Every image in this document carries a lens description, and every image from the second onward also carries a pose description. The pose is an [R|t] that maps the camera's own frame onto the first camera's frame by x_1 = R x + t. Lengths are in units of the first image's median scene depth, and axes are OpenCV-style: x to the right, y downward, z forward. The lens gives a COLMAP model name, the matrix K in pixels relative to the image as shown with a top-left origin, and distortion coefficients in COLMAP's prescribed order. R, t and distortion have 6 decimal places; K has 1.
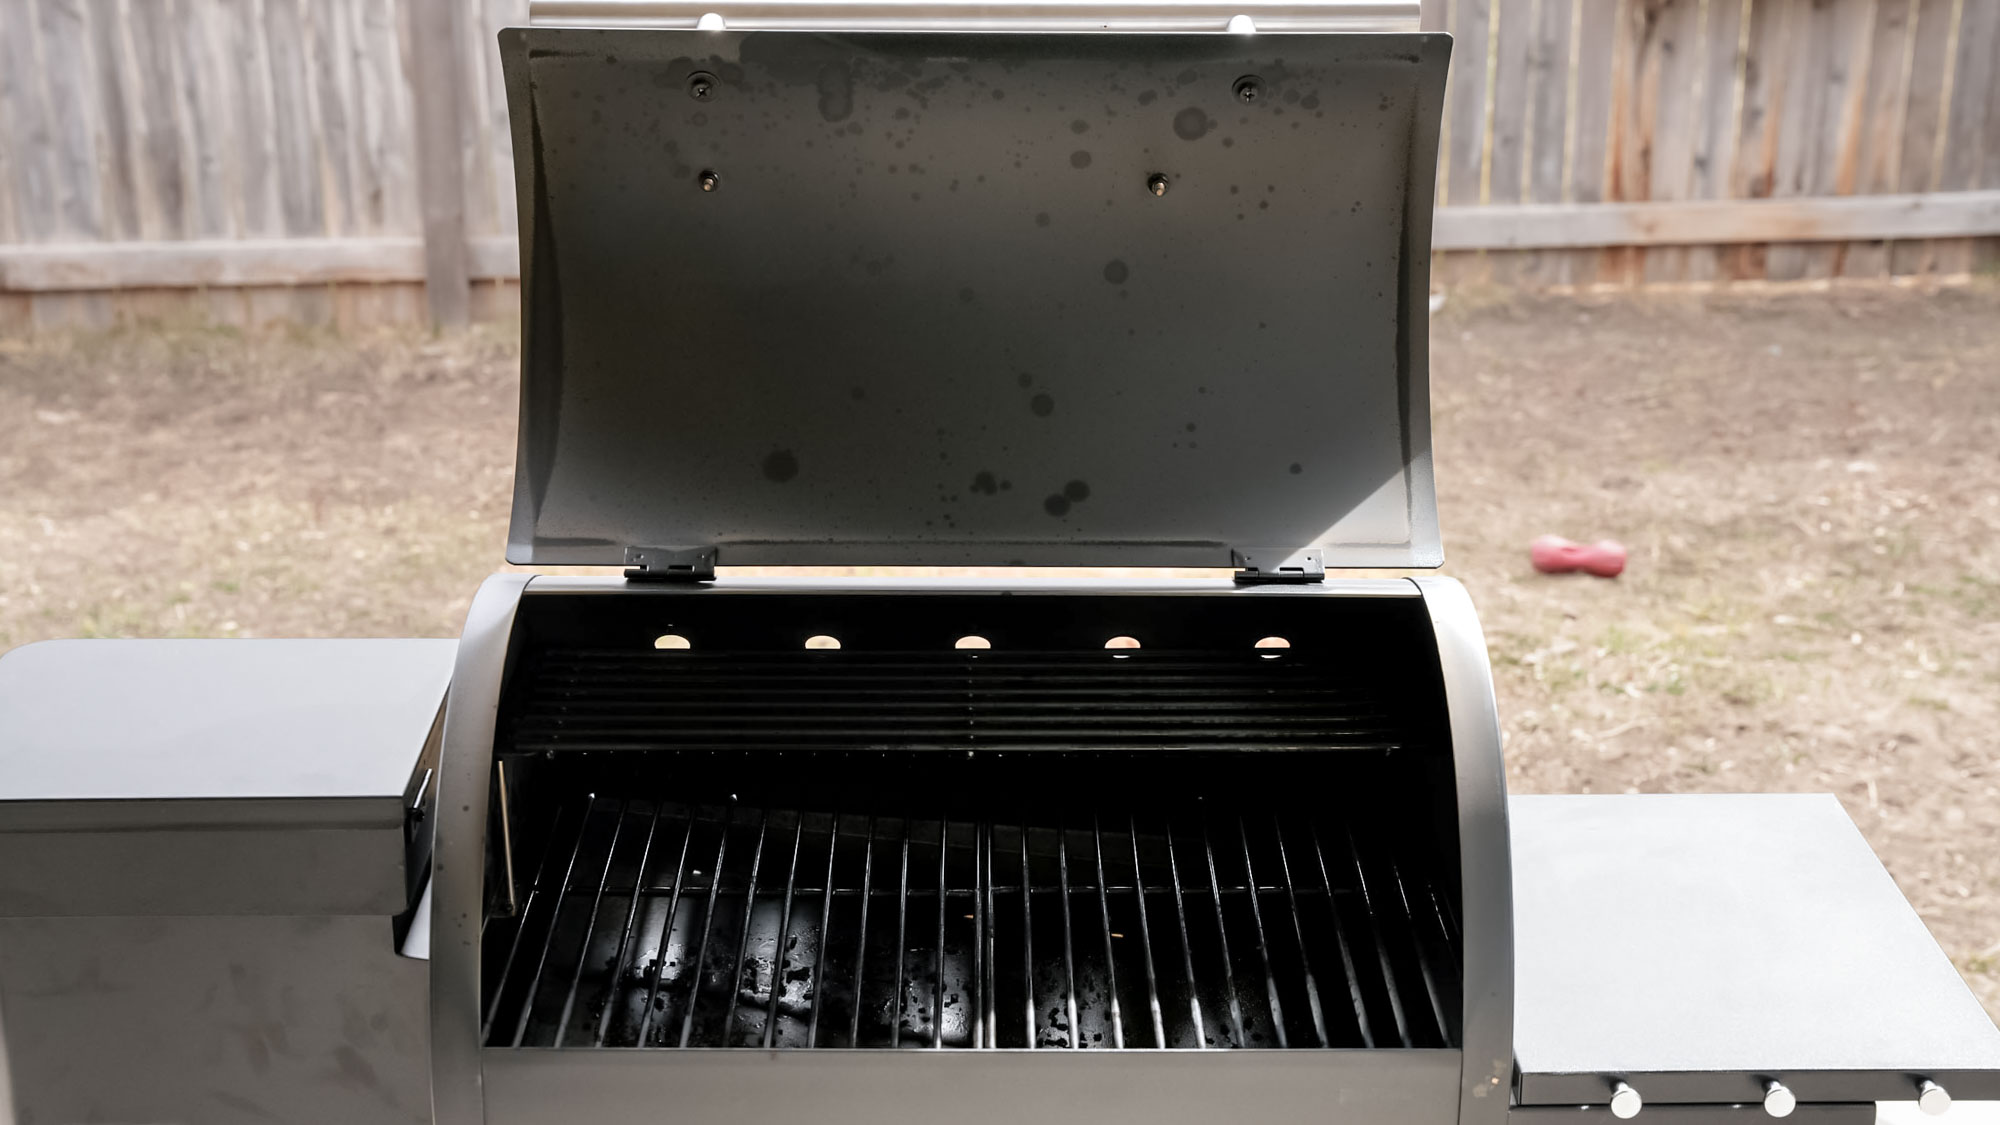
lens RADIAL K [[2781.8, 0, 1006.9], [0, 2781.8, 580.0], [0, 0, 1]] dist [0.160412, 0.000000]
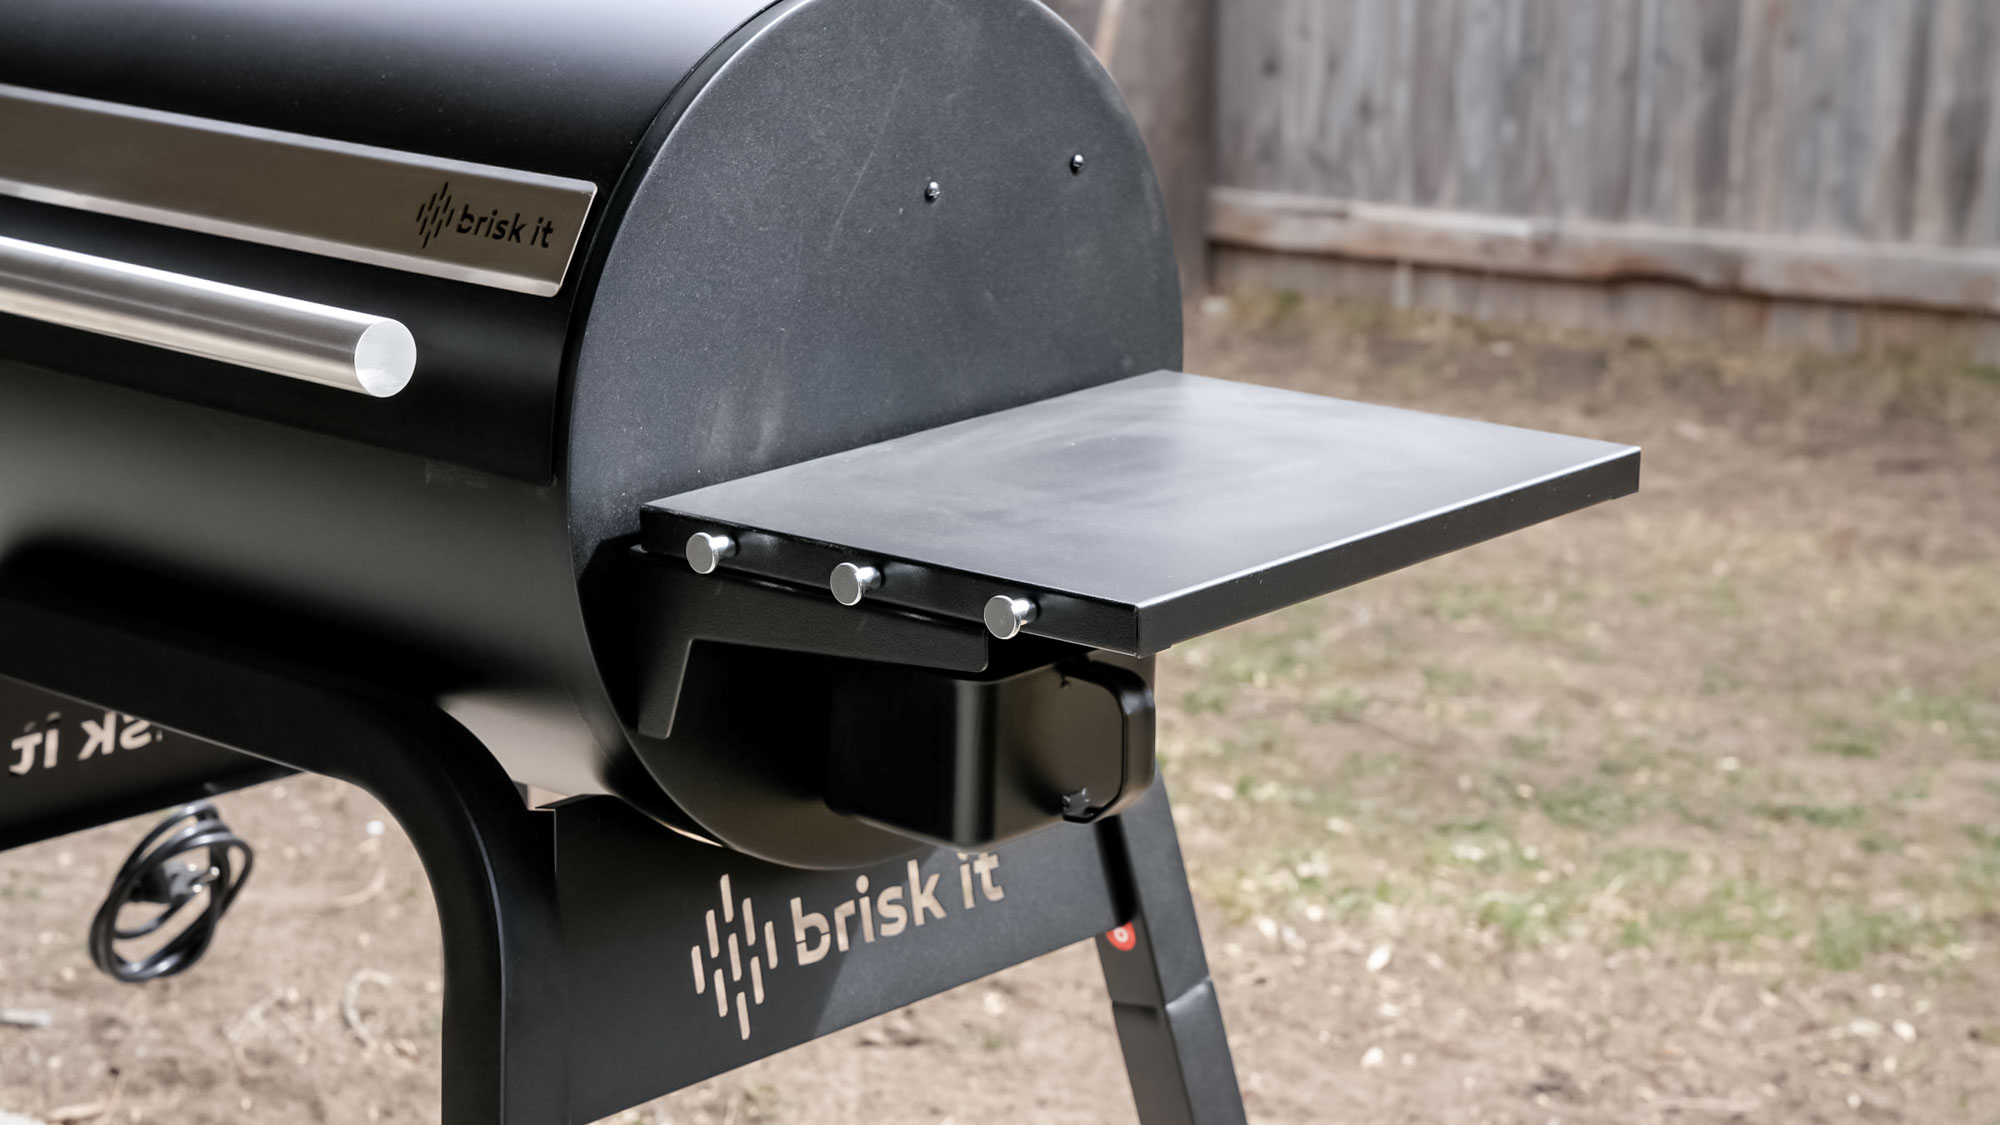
lens RADIAL K [[3881.1, 0, 996.7], [0, 3881.1, 559.2], [0, 0, 1]] dist [0.371172, 0.000000]
pose [[0.752688, 0.163979, -0.637629, 0.299094], [-0.233388, 0.972049, -0.025521, 0.068864], [0.615622, 0.168024, 0.769920, 0.073175]]
